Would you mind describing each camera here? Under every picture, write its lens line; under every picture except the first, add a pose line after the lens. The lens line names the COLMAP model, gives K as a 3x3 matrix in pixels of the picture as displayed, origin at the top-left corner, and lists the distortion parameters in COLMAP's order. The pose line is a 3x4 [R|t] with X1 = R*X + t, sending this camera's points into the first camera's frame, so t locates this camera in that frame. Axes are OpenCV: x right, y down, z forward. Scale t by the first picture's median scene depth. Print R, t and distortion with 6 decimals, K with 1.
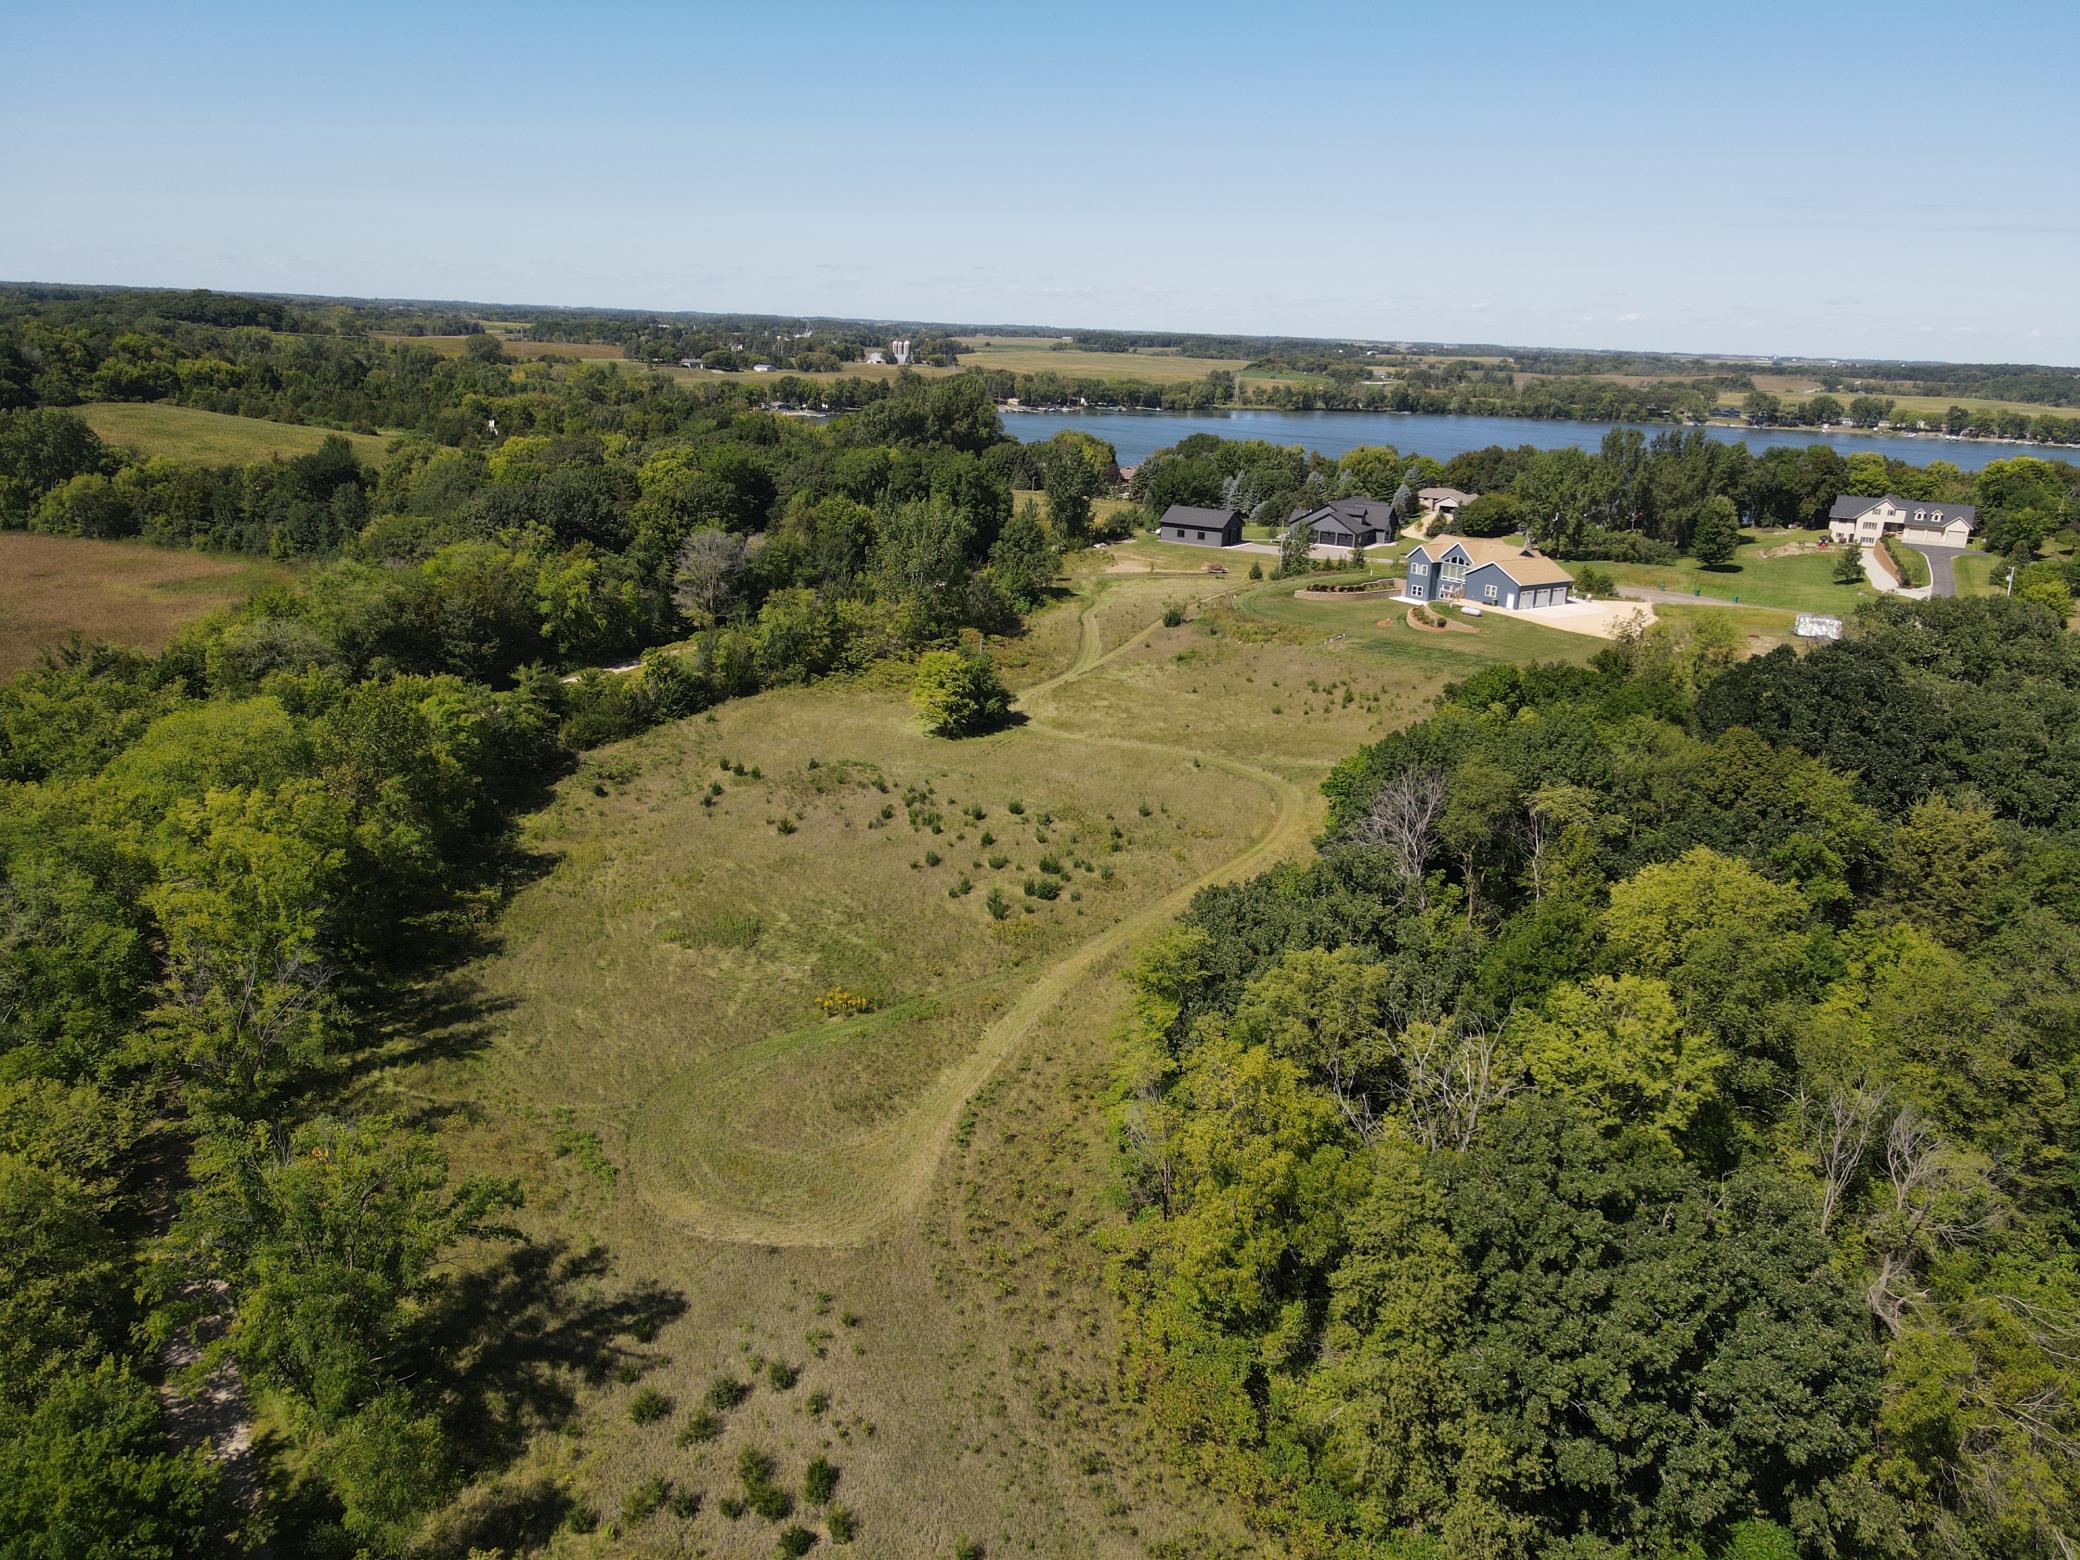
lens RADIAL K [[1524.1, 0, 1042.6], [0, 1524.1, 782.6], [0, 0, 1]] dist [-0.004192, 0.040161]
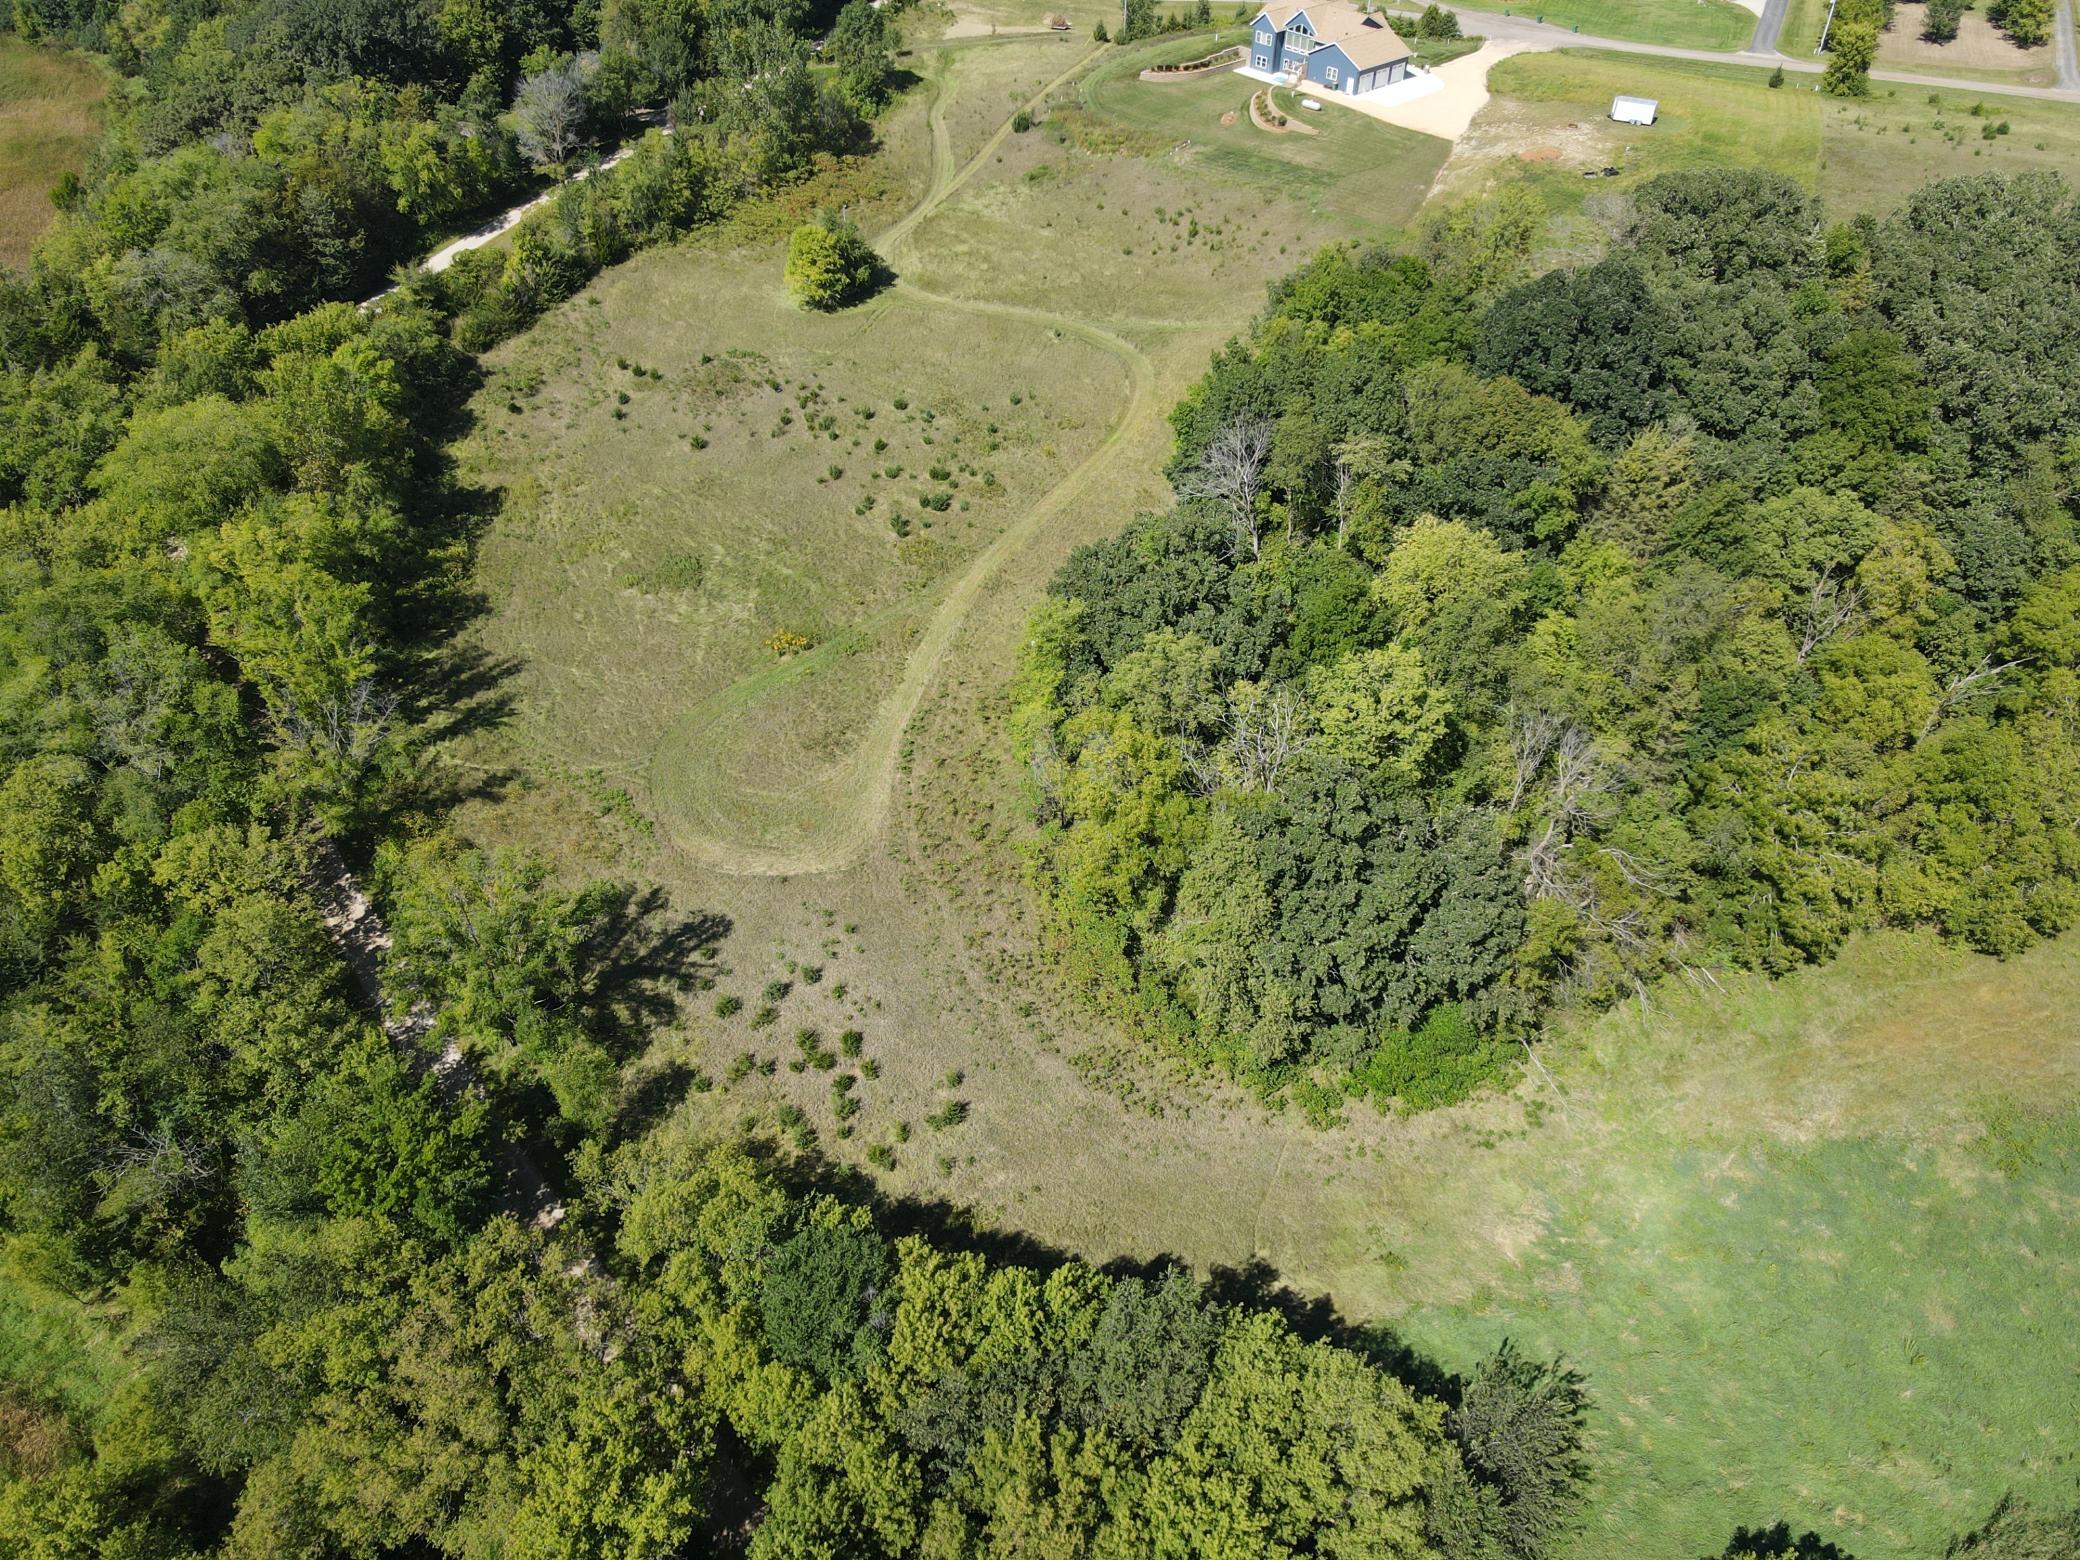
lens RADIAL K [[1520.0, 0, 1044.1], [0, 1520.0, 784.4], [0, 0, 1]] dist [0.002627, 0.029493]
pose [[0.993123, -0.091913, 0.072522, -0.017941], [0.053872, 0.908705, 0.413947, -0.172507], [-0.103948, -0.407194, 0.907407, -0.127917]]
